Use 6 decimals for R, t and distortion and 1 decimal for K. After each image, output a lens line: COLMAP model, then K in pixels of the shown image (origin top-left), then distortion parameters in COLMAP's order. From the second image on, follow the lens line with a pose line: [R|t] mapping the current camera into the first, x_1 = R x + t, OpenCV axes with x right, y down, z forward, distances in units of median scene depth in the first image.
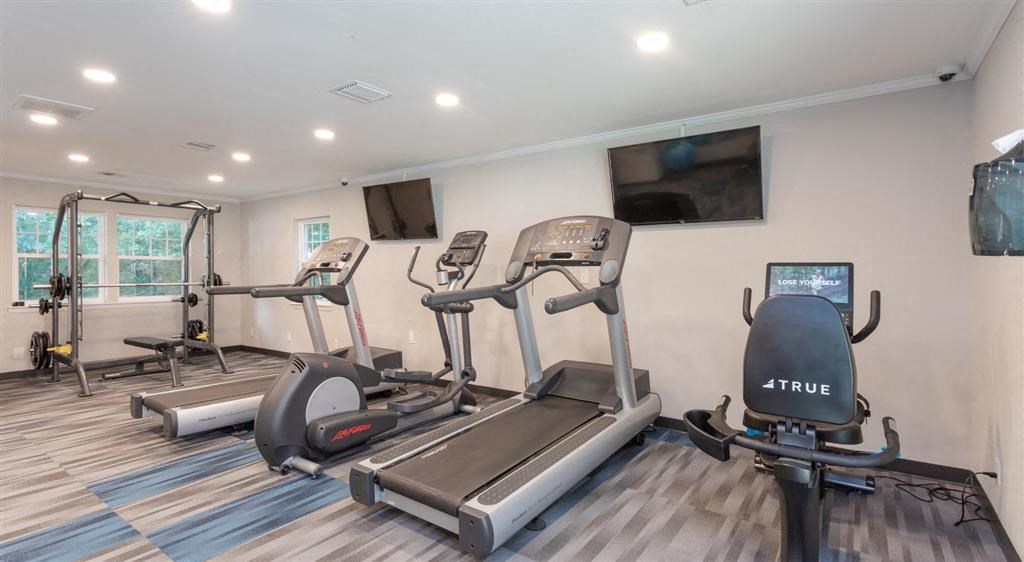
lens RADIAL K [[485.5, 0, 512.3], [0, 485.5, 269.7], [0, 0, 1]] dist [-0.000425, -0.000109]
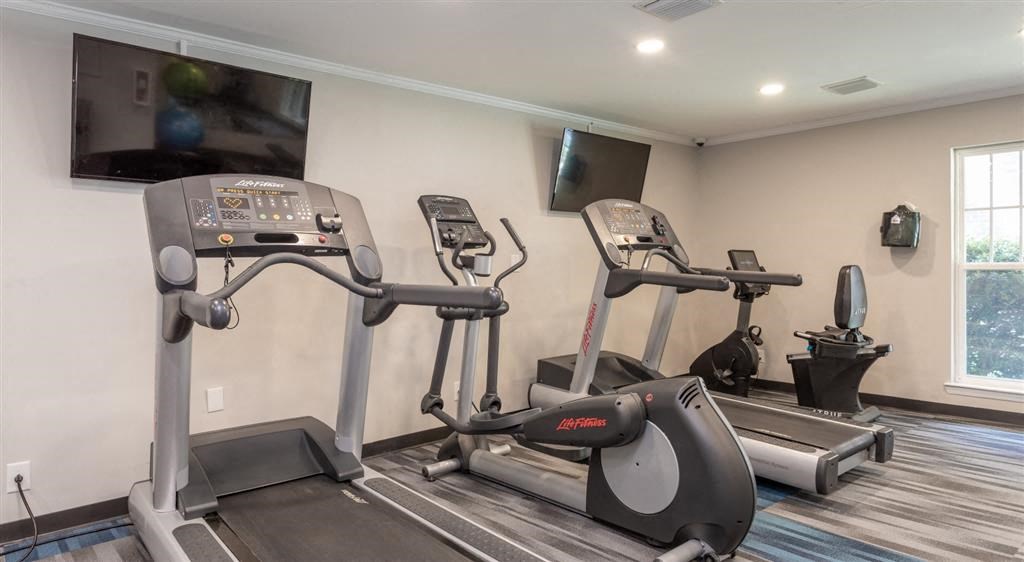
lens RADIAL K [[623.6, 0, 512.0], [0, 623.6, 281.0], [0, 0, 1]] dist [-0.000492, 0.000123]
pose [[0.243321, -0.023966, 0.969650, -0.948947], [0.010944, 0.999699, 0.021962, 0.019160], [-0.969884, 0.005268, 0.243510, 0.753801]]
